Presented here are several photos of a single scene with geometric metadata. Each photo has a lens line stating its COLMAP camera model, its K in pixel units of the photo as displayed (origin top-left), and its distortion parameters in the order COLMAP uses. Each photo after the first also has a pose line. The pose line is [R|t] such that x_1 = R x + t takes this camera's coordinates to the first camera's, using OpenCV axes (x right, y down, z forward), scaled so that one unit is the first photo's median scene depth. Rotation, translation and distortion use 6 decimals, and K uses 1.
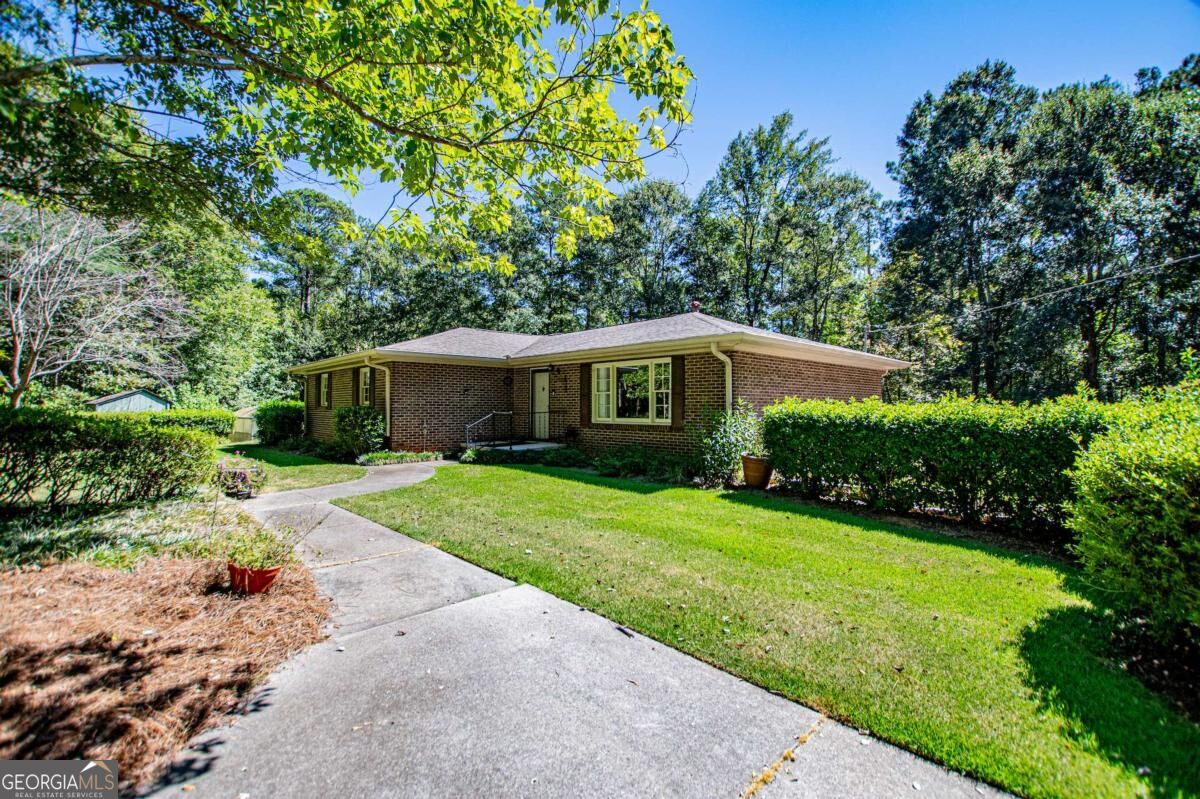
lens RADIAL K [[525.9, 0, 600.0], [0, 525.9, 399.5], [0, 0, 1]] dist [-0.030887, 0.000330]
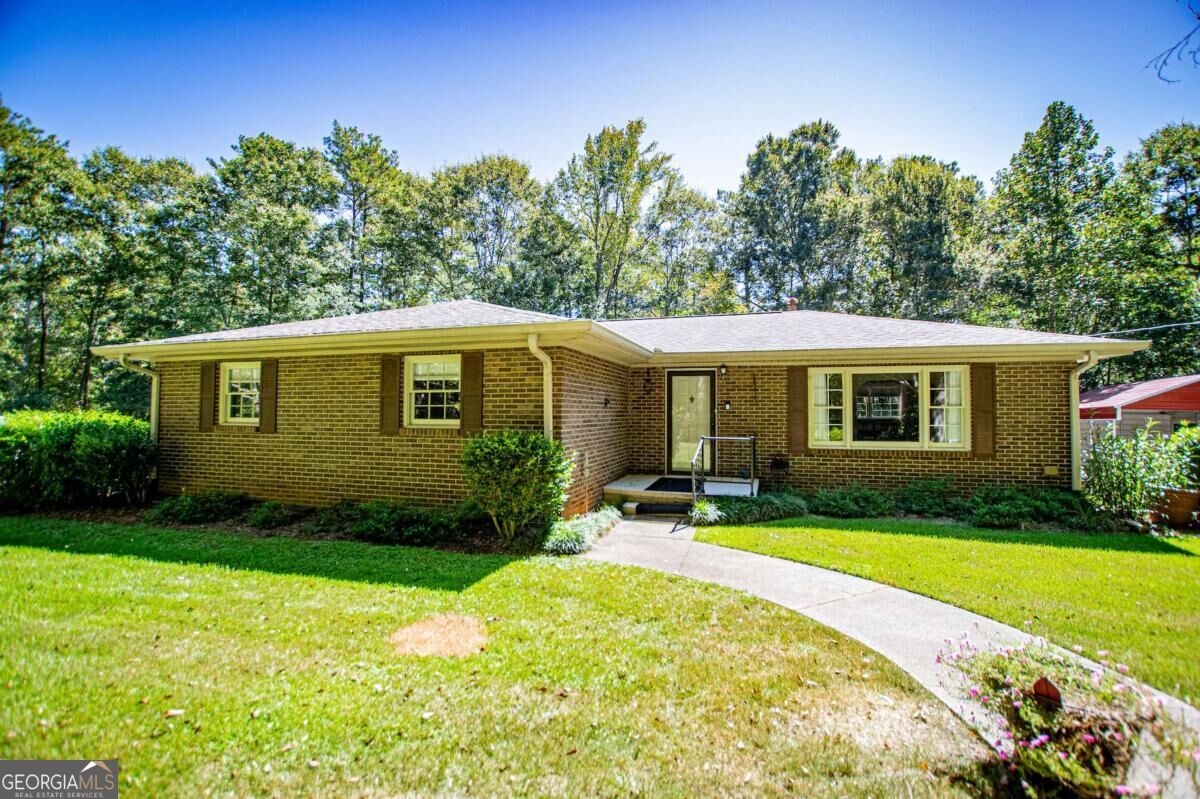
lens RADIAL K [[514.3, 0, 624.8], [0, 514.3, 398.9], [0, 0, 1]] dist [-0.031949, 0.006535]
pose [[0.877839, 0.007309, 0.478900, -0.516808], [-0.010286, 0.999941, 0.003595, -0.021492], [-0.478846, -0.008082, 0.877862, 0.438086]]
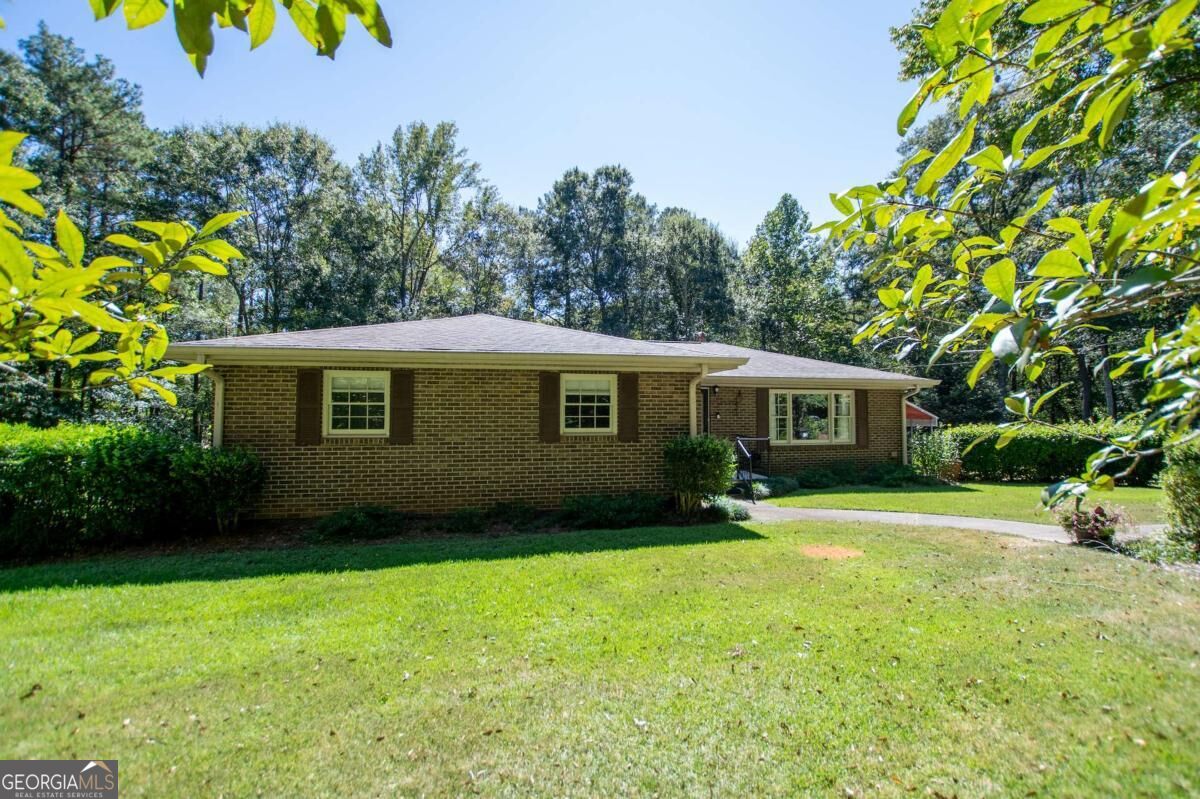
lens RADIAL K [[514.3, 0, 624.8], [0, 514.3, 398.9], [0, 0, 1]] dist [-0.031949, 0.006535]
pose [[0.547316, 0.026051, 0.836520, -0.910732], [-0.017788, 0.999652, -0.019493, -0.020629], [-0.836737, -0.004211, 0.547589, 0.602618]]
